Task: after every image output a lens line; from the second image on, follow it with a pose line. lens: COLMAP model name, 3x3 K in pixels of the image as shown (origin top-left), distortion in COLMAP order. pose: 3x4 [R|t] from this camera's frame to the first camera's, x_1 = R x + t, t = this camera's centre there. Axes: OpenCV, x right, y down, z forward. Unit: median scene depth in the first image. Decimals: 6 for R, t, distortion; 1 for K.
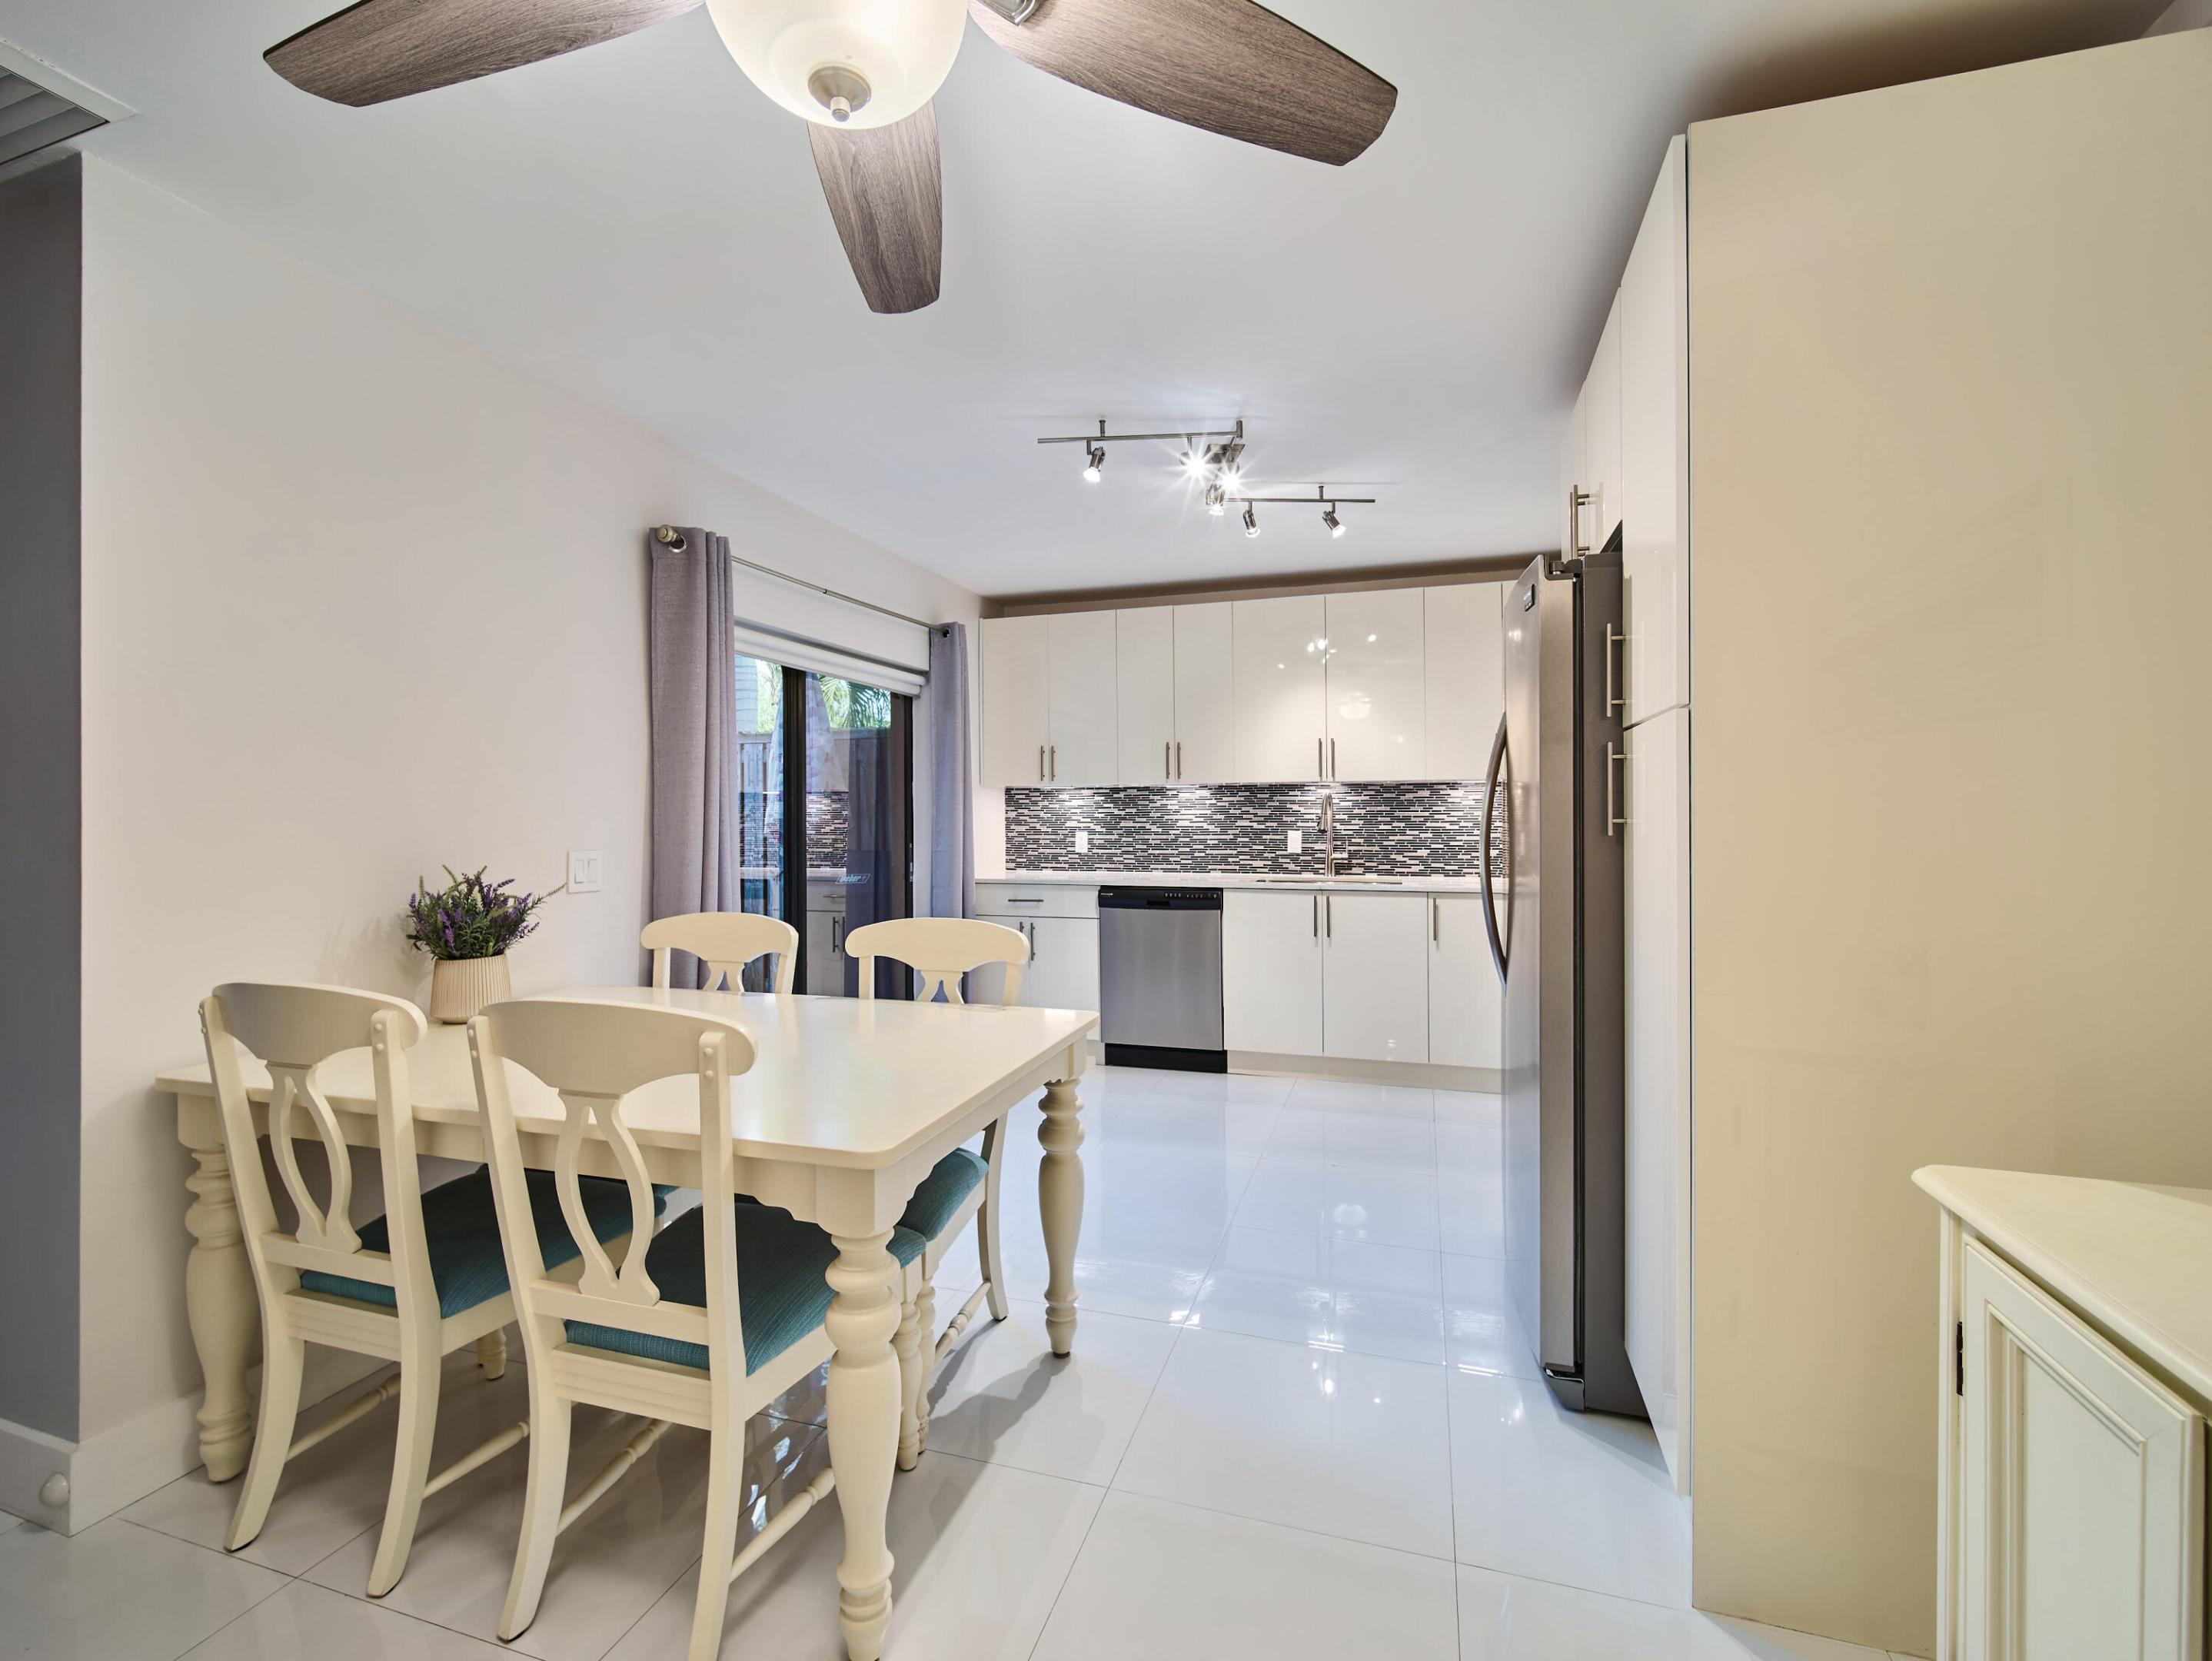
lens RADIAL K [[965.9, 0, 1095.6], [0, 965.9, 798.0], [0, 0, 1]] dist [-0.001959, -0.000373]
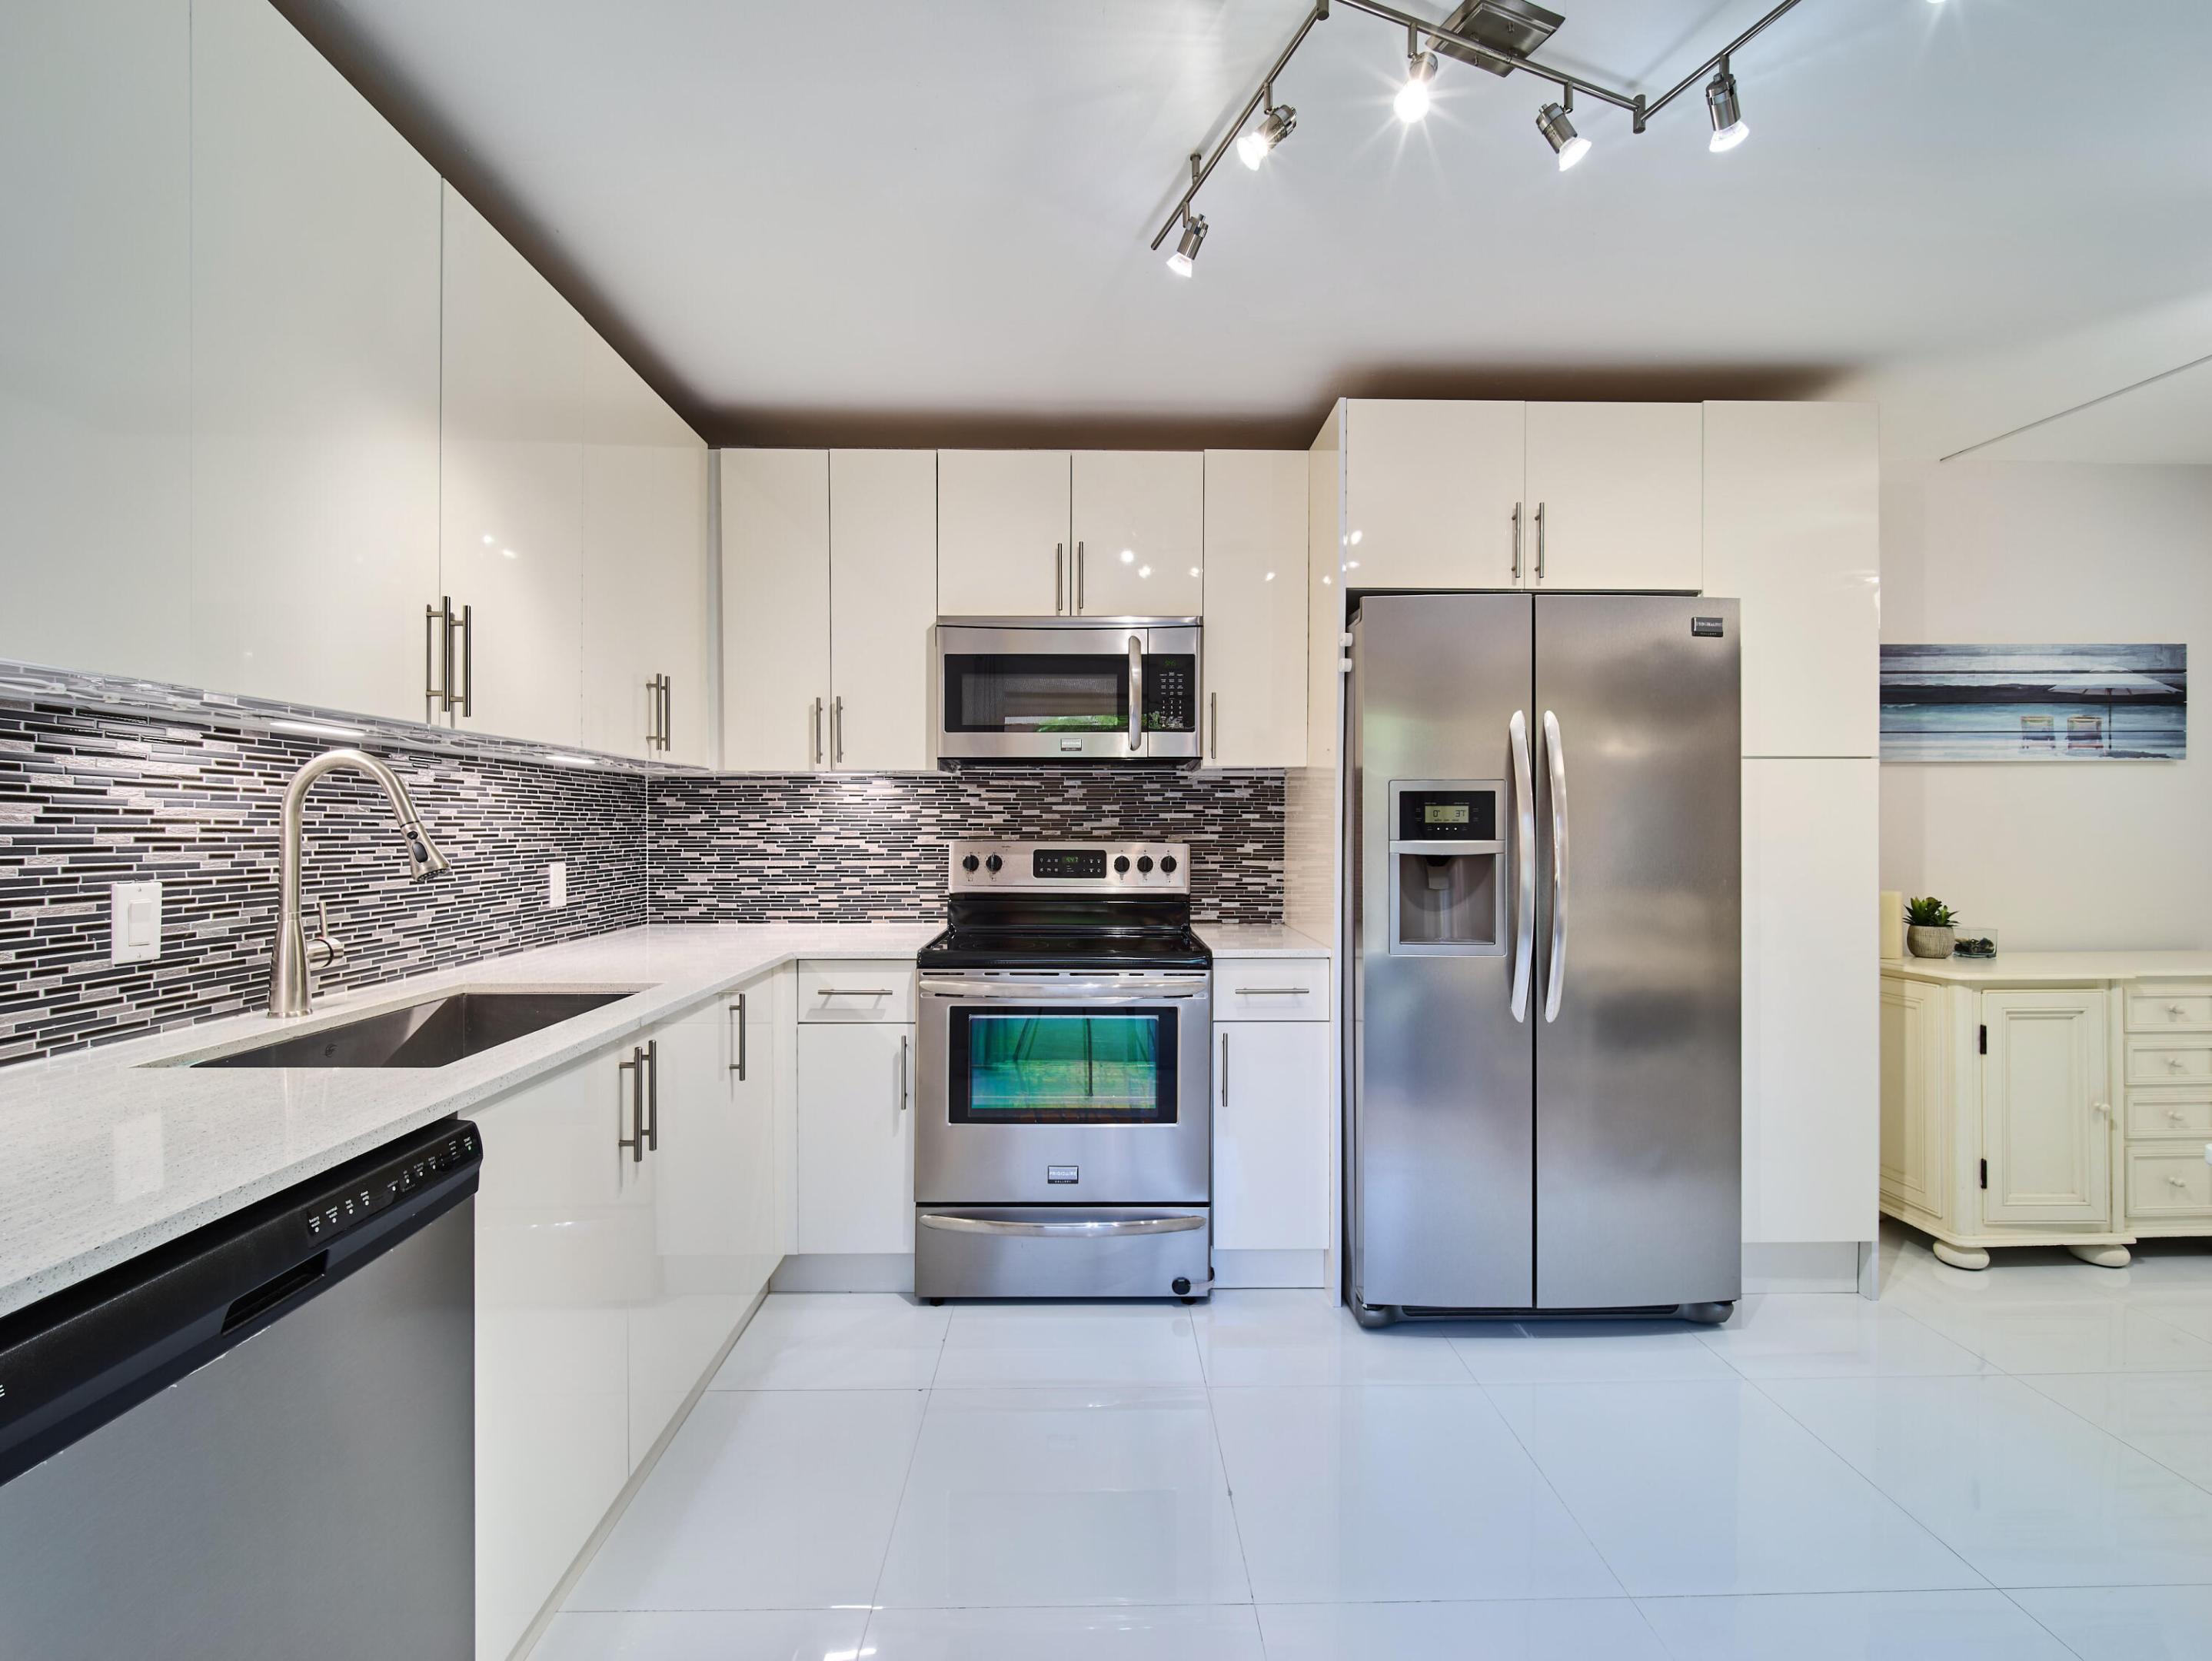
lens RADIAL K [[987.8, 0, 1099.0], [0, 987.8, 817.3], [0, 0, 1]] dist [-0.002677, -0.000493]
pose [[-0.311760, 0.013395, 0.950066, -0.151969], [-0.014673, 0.999714, -0.018910, 0.016614], [-0.950048, -0.019835, -0.311474, 0.823773]]
